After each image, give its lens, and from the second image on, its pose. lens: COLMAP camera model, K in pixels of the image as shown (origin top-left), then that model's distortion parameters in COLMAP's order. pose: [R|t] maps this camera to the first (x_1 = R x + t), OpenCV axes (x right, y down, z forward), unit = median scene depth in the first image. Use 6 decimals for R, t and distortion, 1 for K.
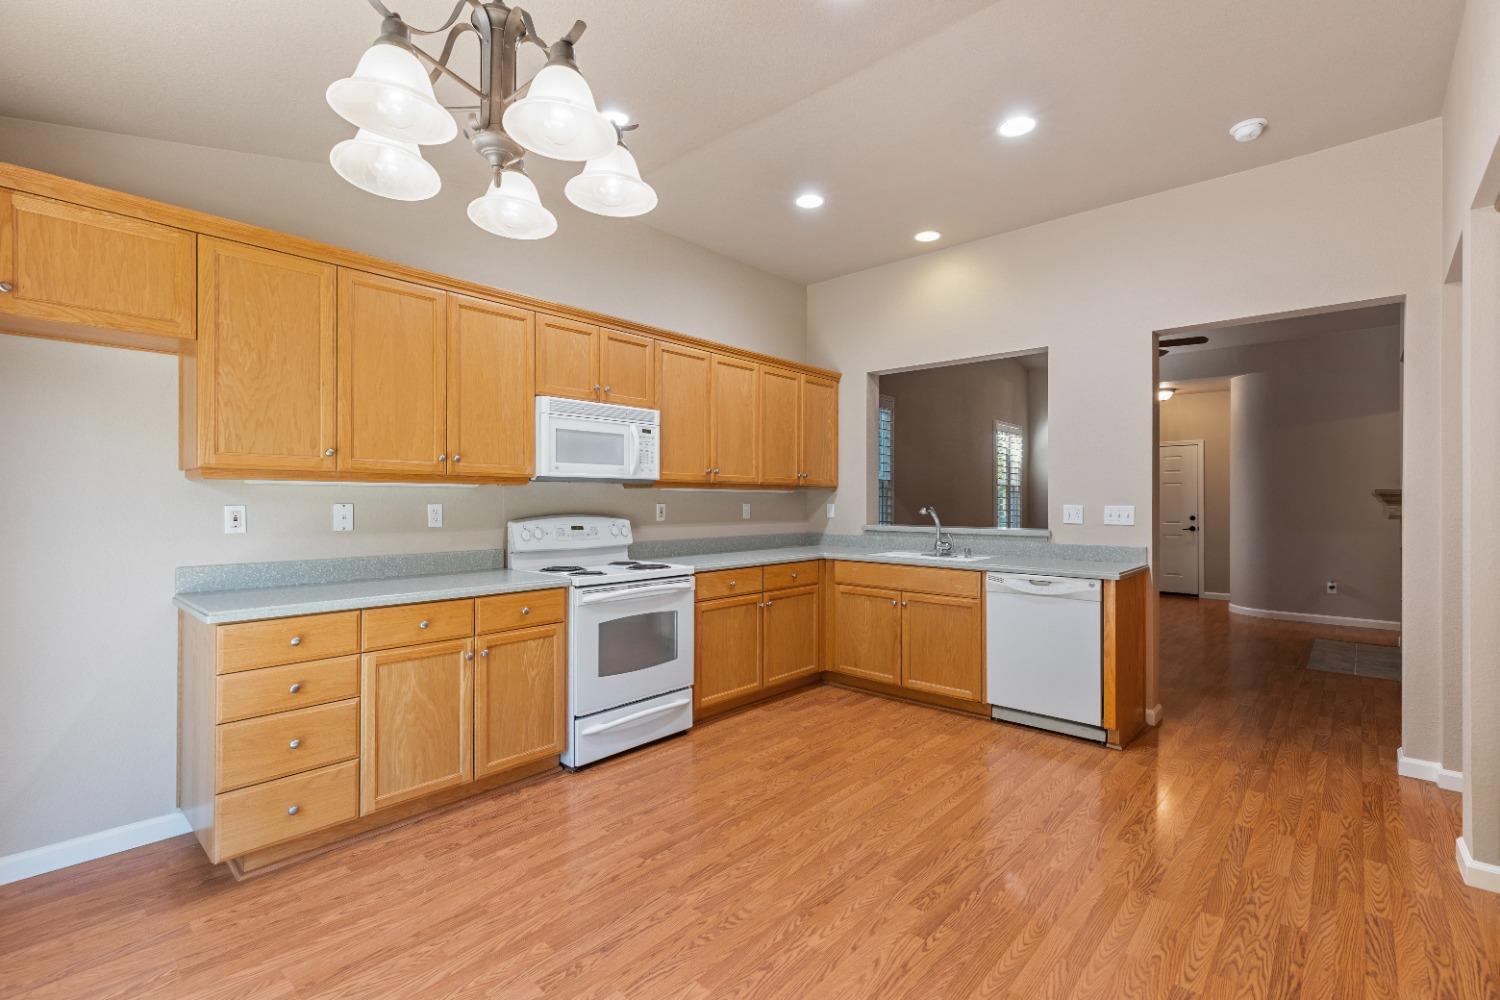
lens RADIAL K [[672.1, 0, 753.0], [0, 672.1, 498.0], [0, 0, 1]] dist [0.003820, -0.000397]
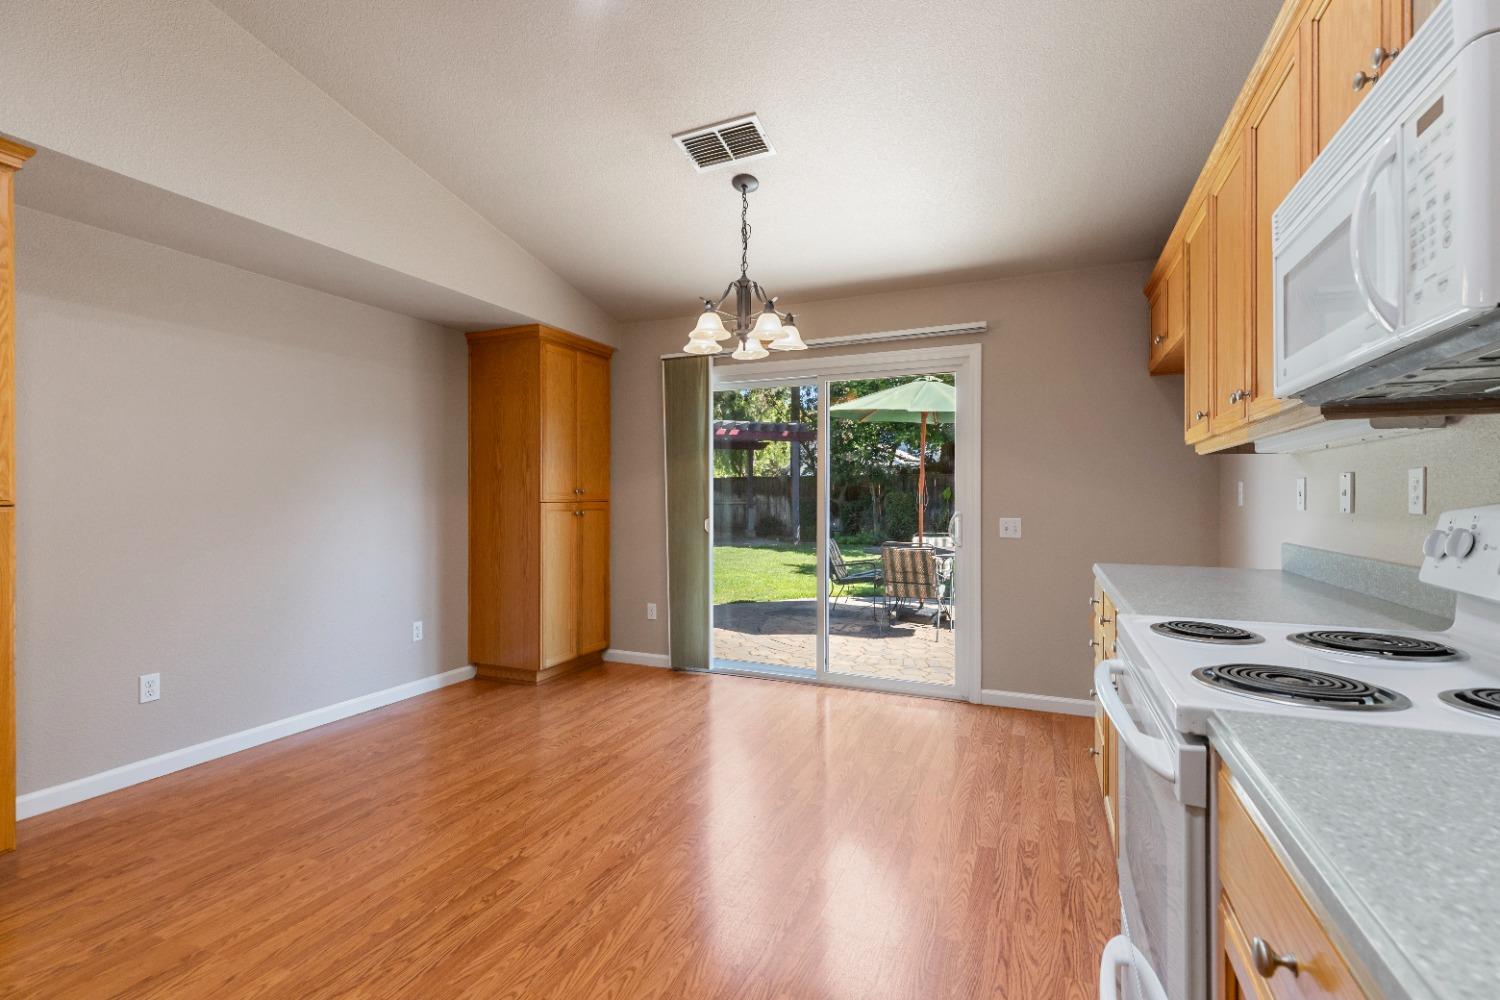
lens RADIAL K [[672.1, 0, 753.0], [0, 672.1, 498.0], [0, 0, 1]] dist [0.003820, -0.000397]
pose [[-0.947194, -0.002291, -0.320653, 0.132691], [-0.001244, 0.999993, -0.003469, 0.029343], [0.320659, -0.002887, -0.947190, 1.180205]]
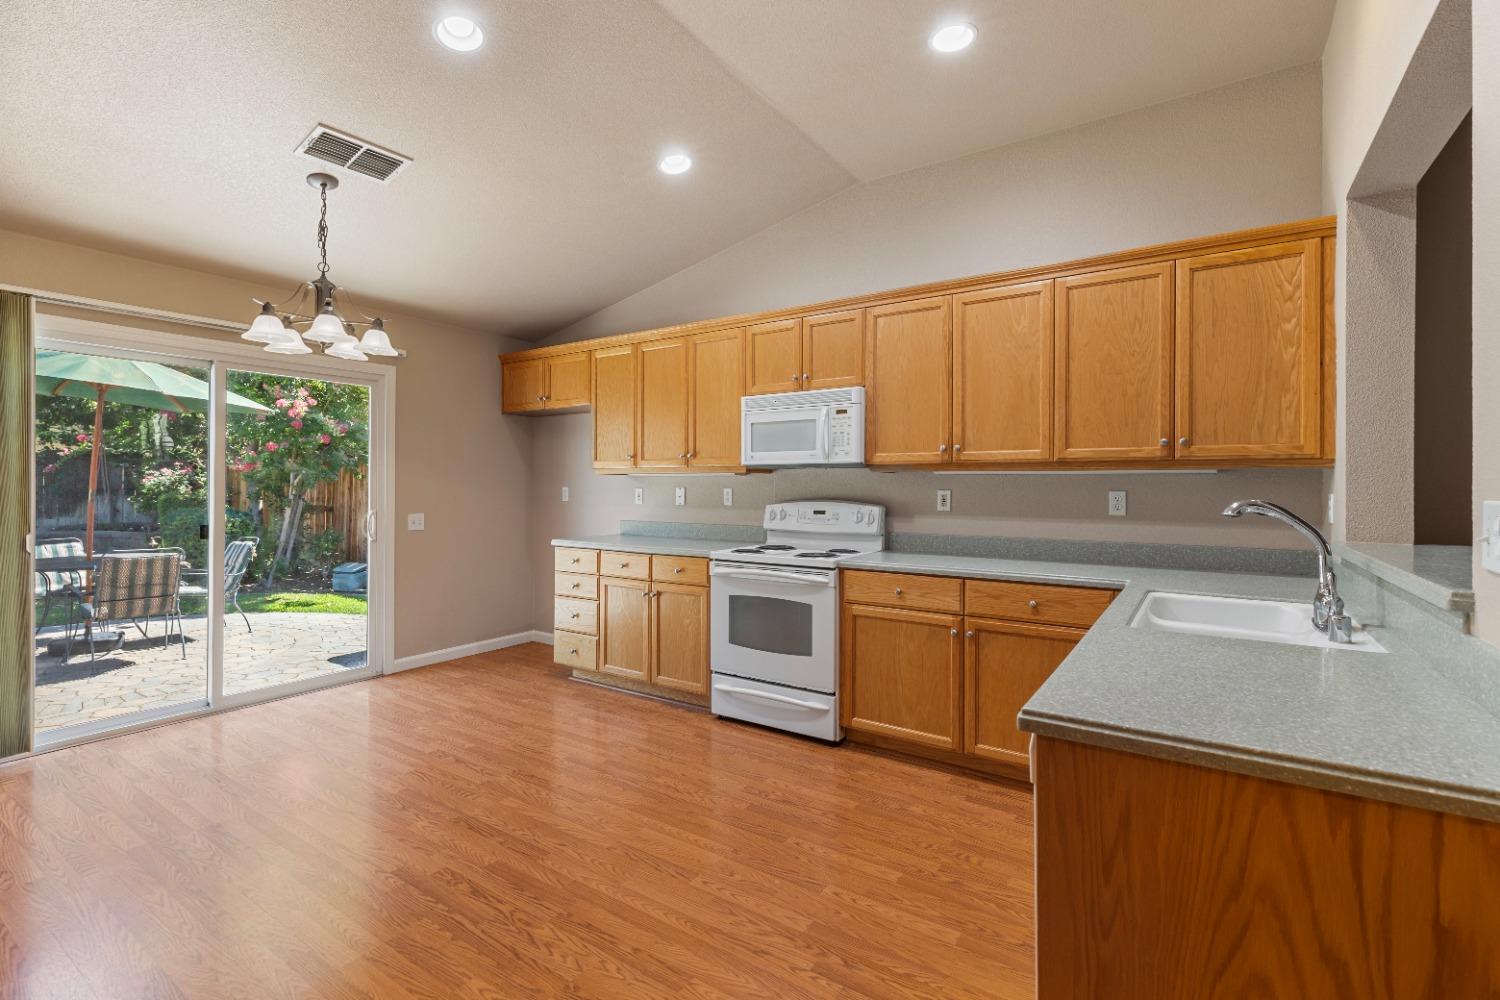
lens RADIAL K [[677.9, 0, 747.5], [0, 677.9, 485.4], [0, 0, 1]] dist [0.000338, -0.000629]
pose [[0.137886, -0.001557, -0.990447, 0.783750], [0.000172, 0.999999, -0.001548, 0.004640], [0.990448, 0.000043, 0.137887, 0.768040]]
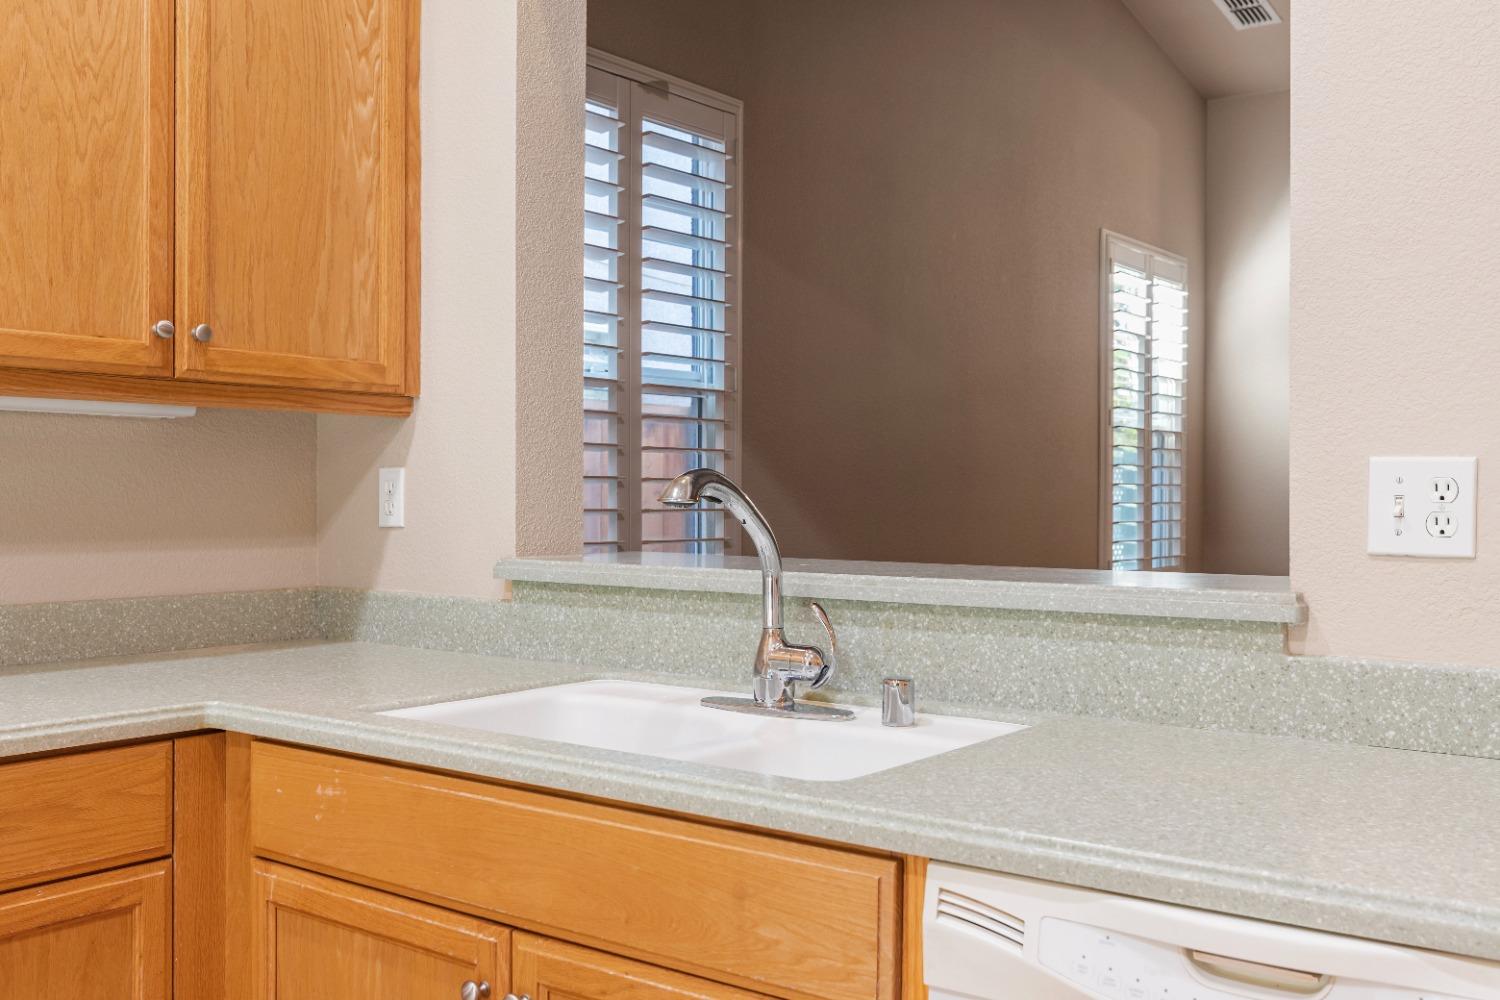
lens RADIAL K [[1442.7, 0, 750.0], [0, 1442.7, 500.0], [0, 0, 1]] dist [-0.002244, 0.009457]
pose [[0.996786, -0.000066, 0.080117, 0.293917], [-0.000685, 0.999956, 0.009352, 0.021882], [-0.080114, -0.009377, 0.996742, 0.702393]]
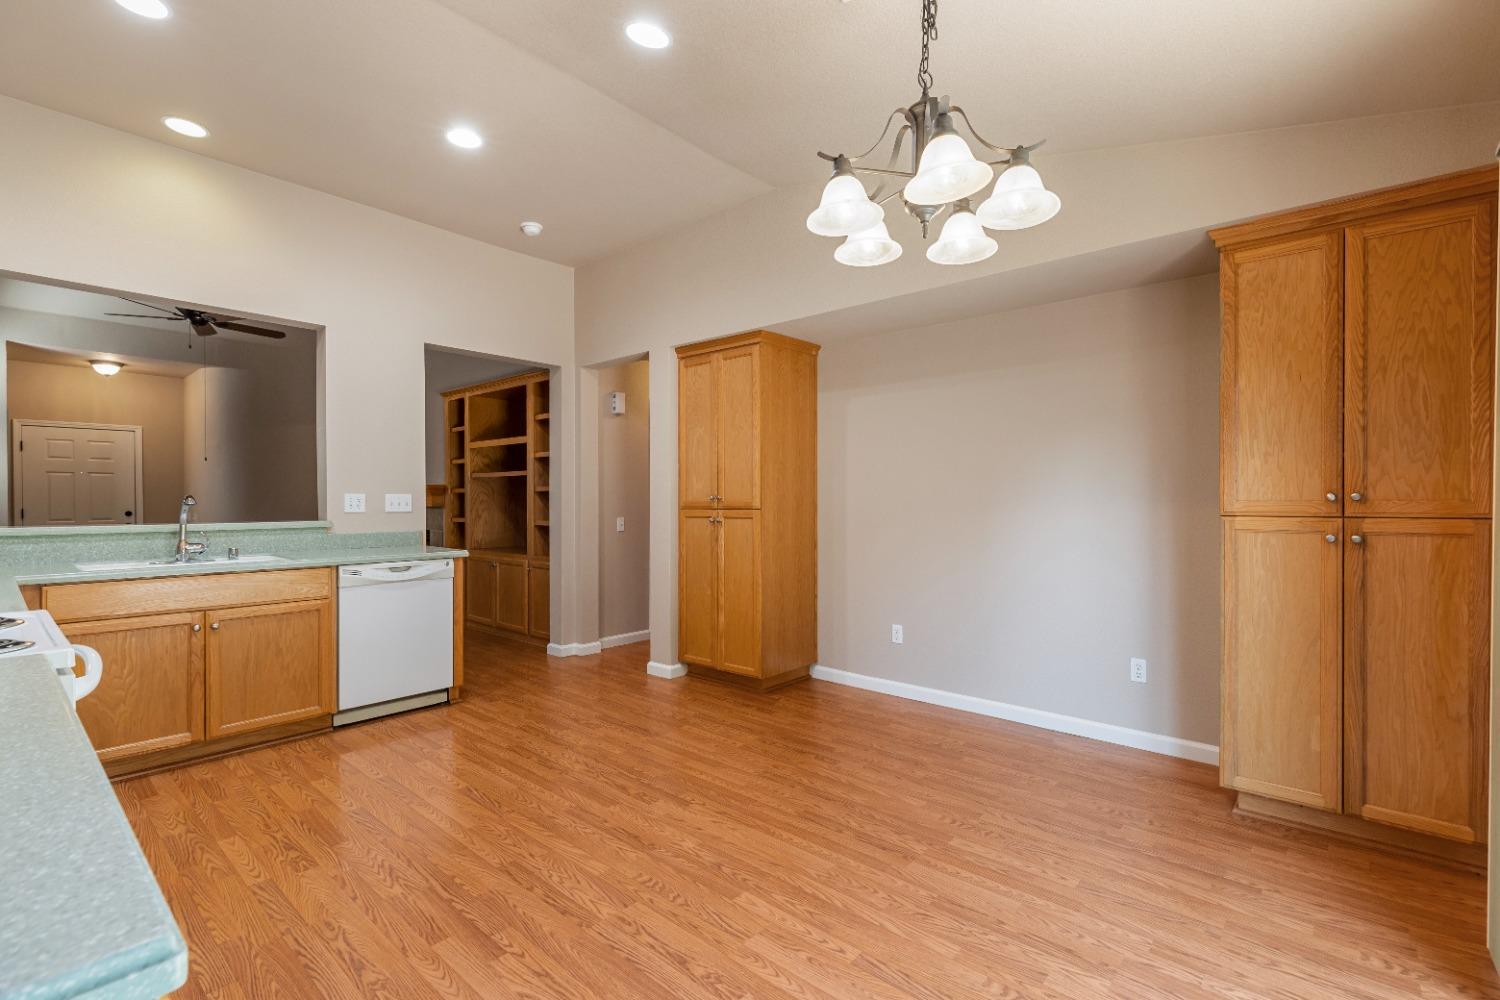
lens RADIAL K [[676.7, 0, 750.0], [0, 676.7, 500.0], [0, 0, 1]] dist [0.002284, -0.000041]
pose [[-0.010652, -0.003134, 0.999938, -0.603796], [-0.003434, 0.999989, 0.003098, 0.016464], [-0.999937, -0.003401, -0.010663, 0.481262]]
